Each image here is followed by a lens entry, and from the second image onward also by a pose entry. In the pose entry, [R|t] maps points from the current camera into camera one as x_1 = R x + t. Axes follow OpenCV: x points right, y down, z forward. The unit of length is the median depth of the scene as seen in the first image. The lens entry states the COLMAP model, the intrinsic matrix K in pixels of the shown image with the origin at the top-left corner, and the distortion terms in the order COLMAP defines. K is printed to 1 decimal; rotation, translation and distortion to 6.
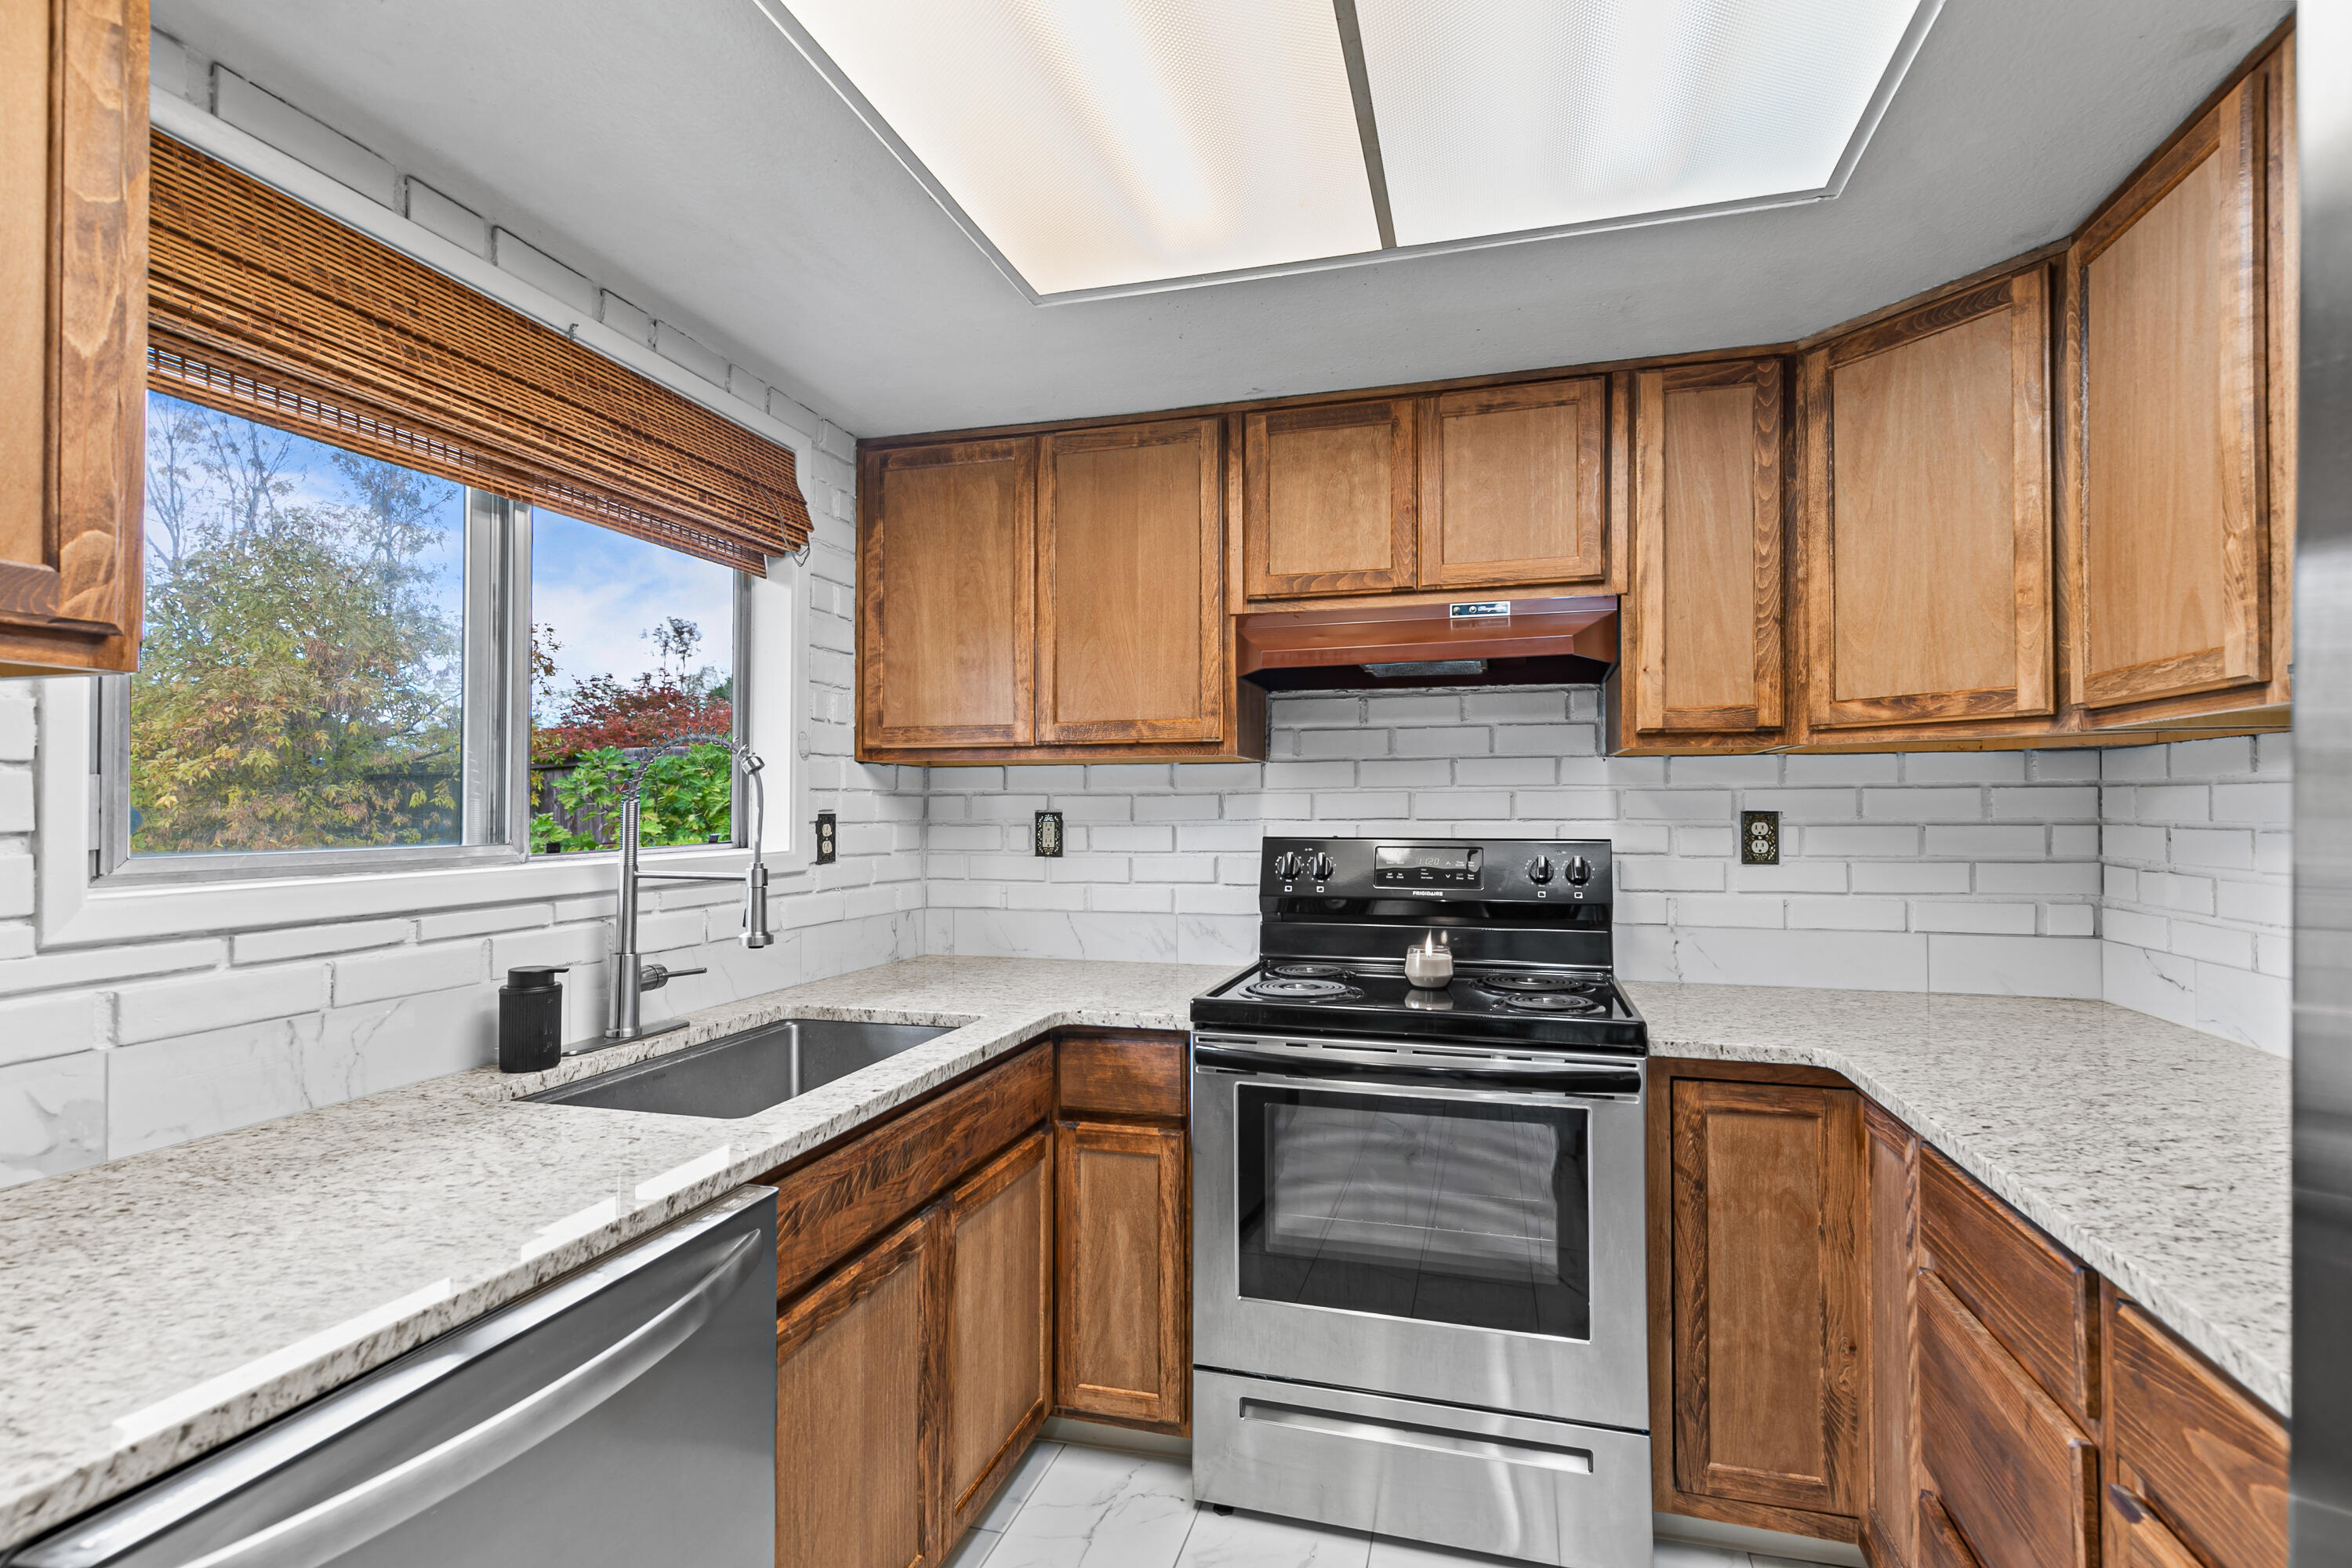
lens RADIAL K [[1087.9, 0, 1160.7], [0, 1087.9, 794.5], [0, 0, 1]] dist [0.010449, -0.001704]
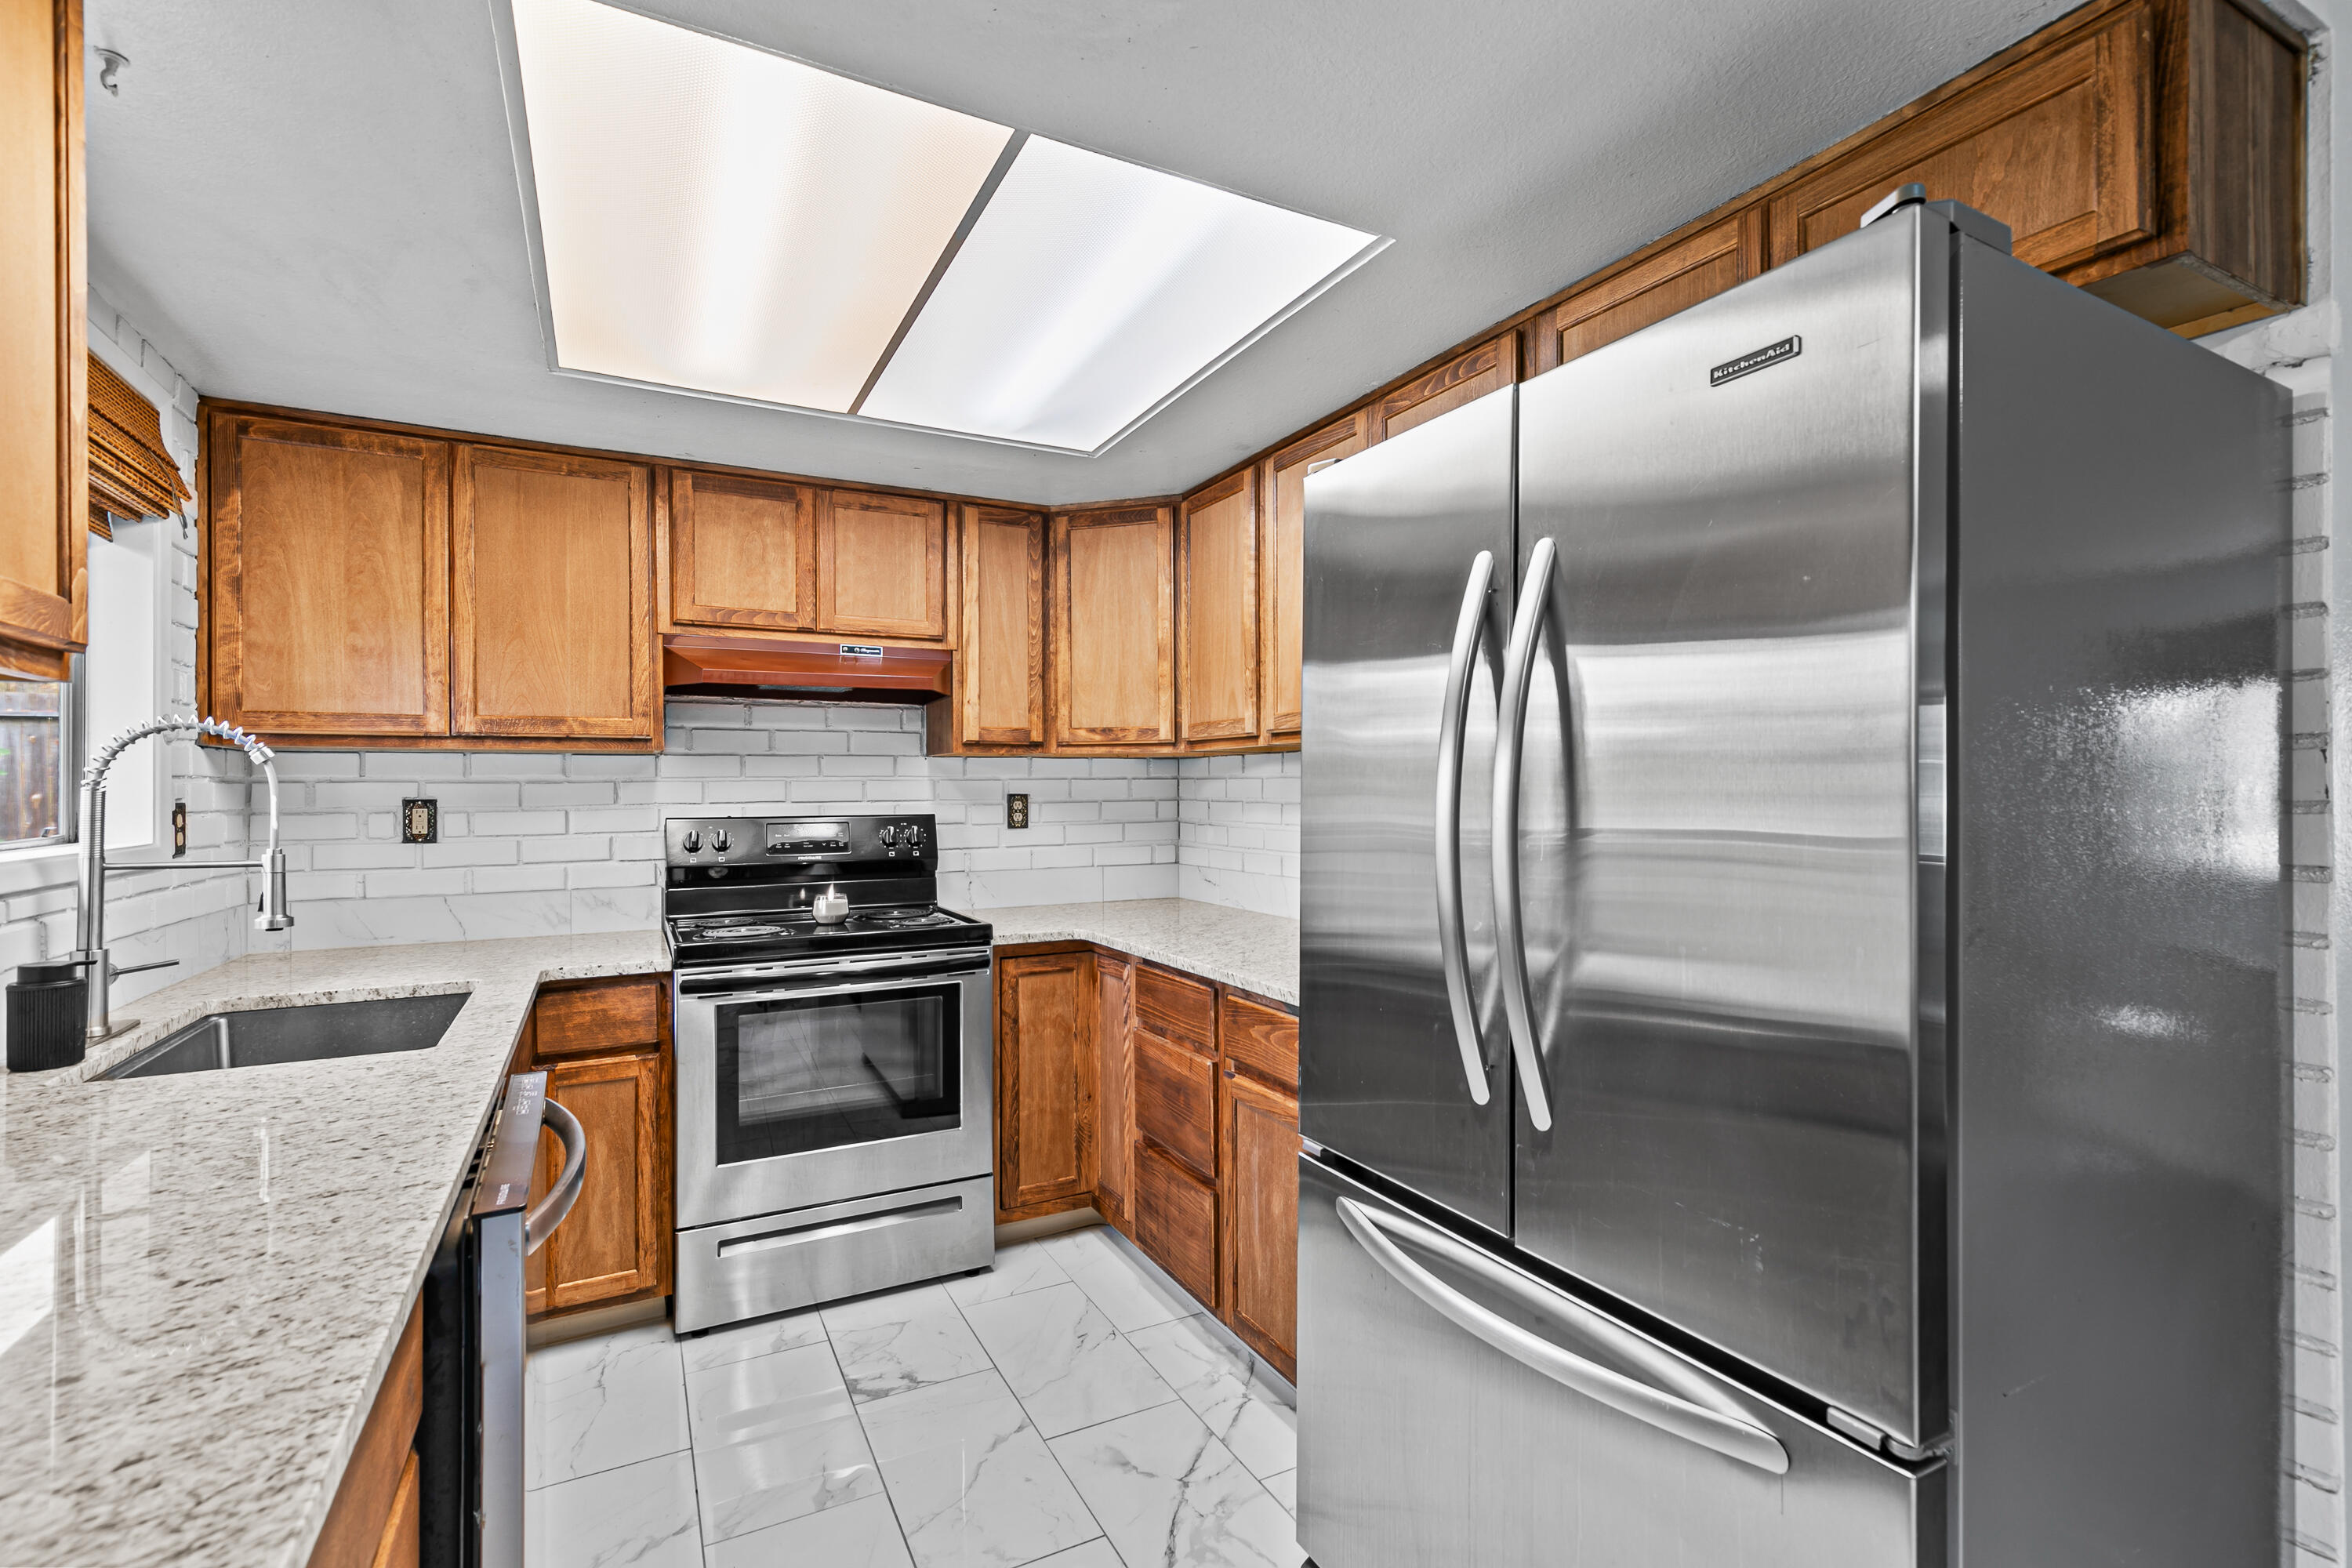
lens RADIAL K [[1087.9, 0, 1195.5], [0, 1087.9, 787.9], [0, 0, 1]] dist [0.010449, -0.001704]
pose [[0.708273, -0.001587, 0.705937, -0.411281], [-0.003754, 0.999975, 0.006014, -0.004116], [-0.705929, -0.006910, 0.708249, -0.306941]]
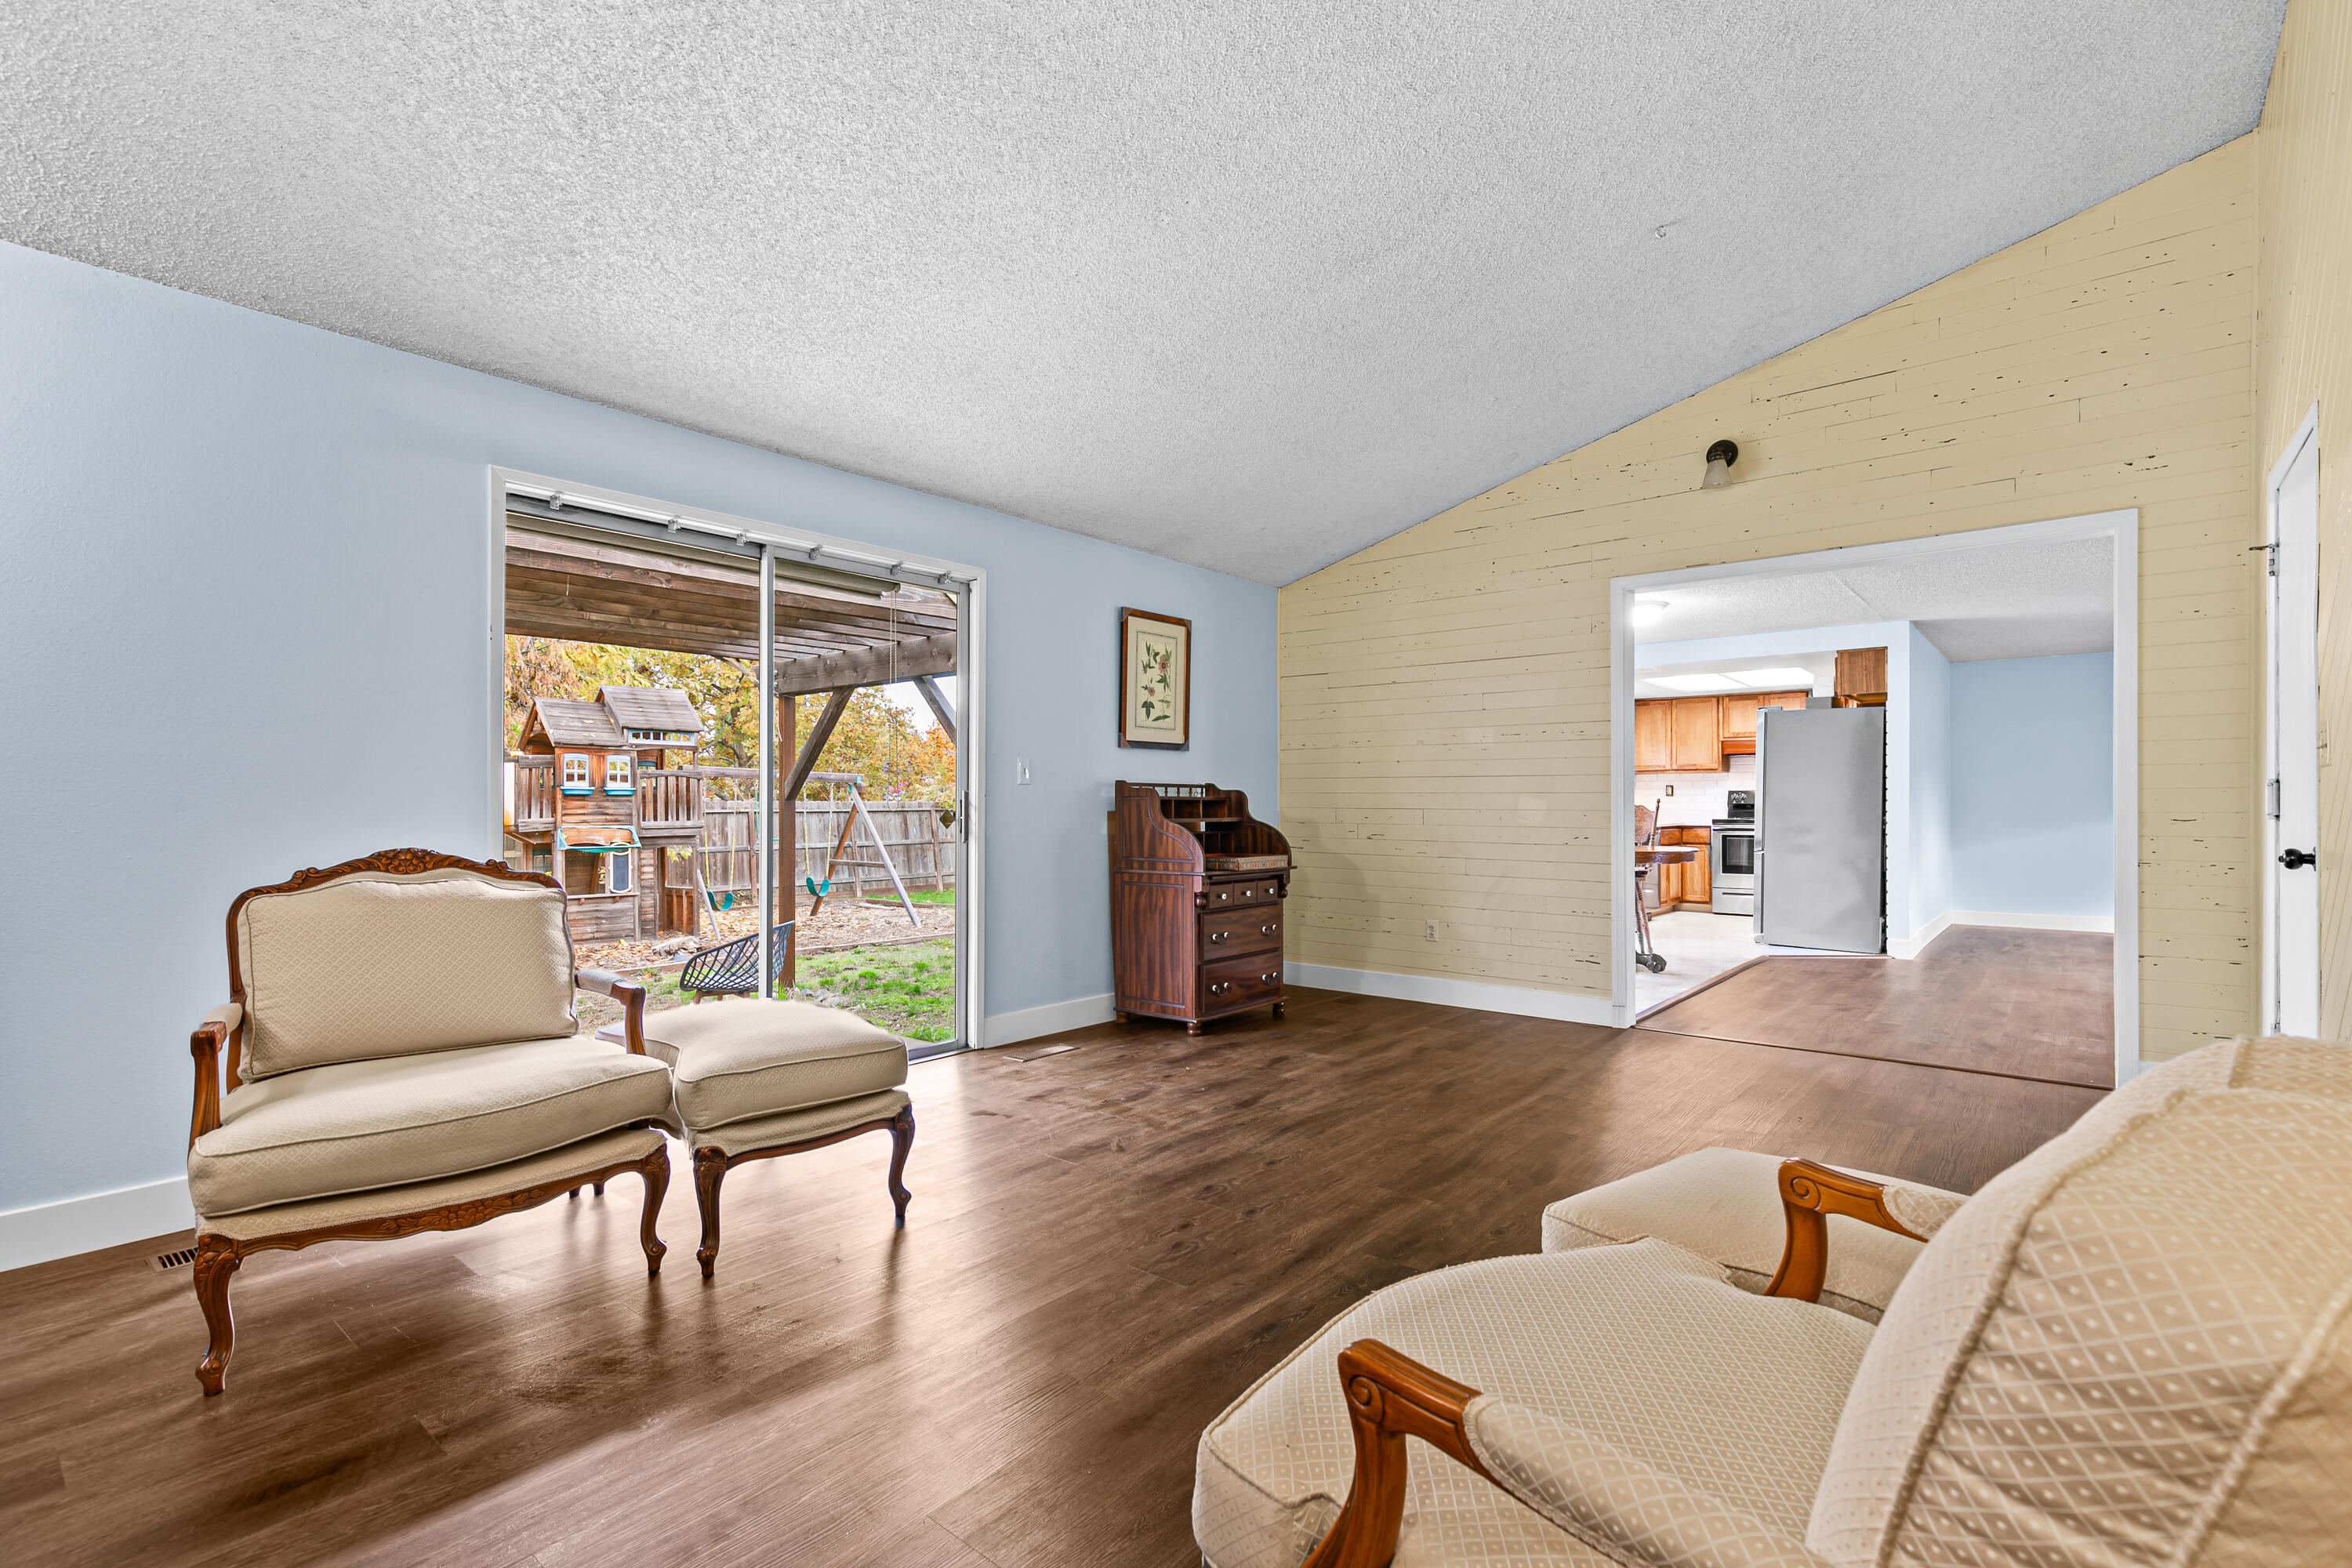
lens RADIAL K [[1087.9, 0, 1181.3], [0, 1087.9, 794.1], [0, 0, 1]] dist [0.010449, -0.001704]
pose [[0.923061, -0.001322, -0.384652, -0.292774], [0.003282, 0.999985, 0.004441, 0.033979], [0.384641, -0.005362, 0.923051, -4.569117]]
